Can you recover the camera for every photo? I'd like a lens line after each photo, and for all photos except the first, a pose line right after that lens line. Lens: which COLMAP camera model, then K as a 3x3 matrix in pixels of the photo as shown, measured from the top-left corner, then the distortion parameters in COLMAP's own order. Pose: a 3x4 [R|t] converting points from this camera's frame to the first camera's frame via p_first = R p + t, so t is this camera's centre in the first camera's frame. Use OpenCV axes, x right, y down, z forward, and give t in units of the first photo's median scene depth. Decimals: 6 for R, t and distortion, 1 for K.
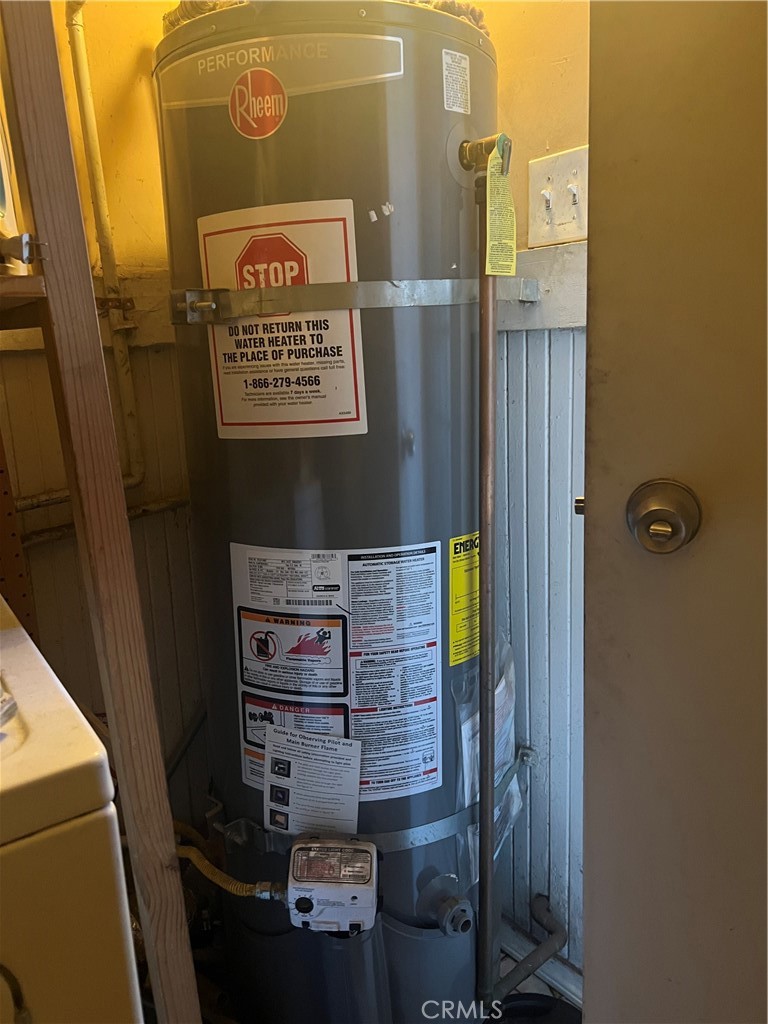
lens RADIAL K [[766.9, 0, 383.1], [0, 766.9, 512.1], [0, 0, 1]] dist [0.033188, -0.007565]
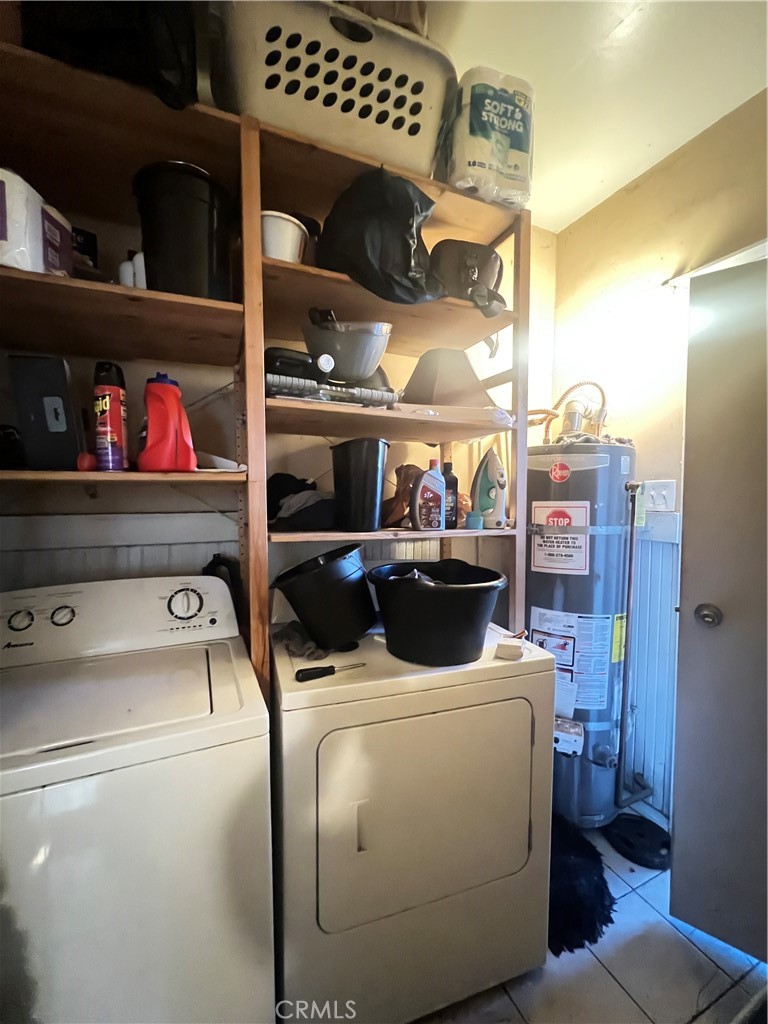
lens RADIAL K [[415.8, 0, 387.8], [0, 415.8, 515.4], [0, 0, 1]] dist [-0.002807, -0.000255]
pose [[0.961306, 0.065918, -0.267480, -0.338127], [-0.110670, 0.981563, -0.155842, 0.007886], [0.252275, 0.179413, 0.950878, -0.737662]]
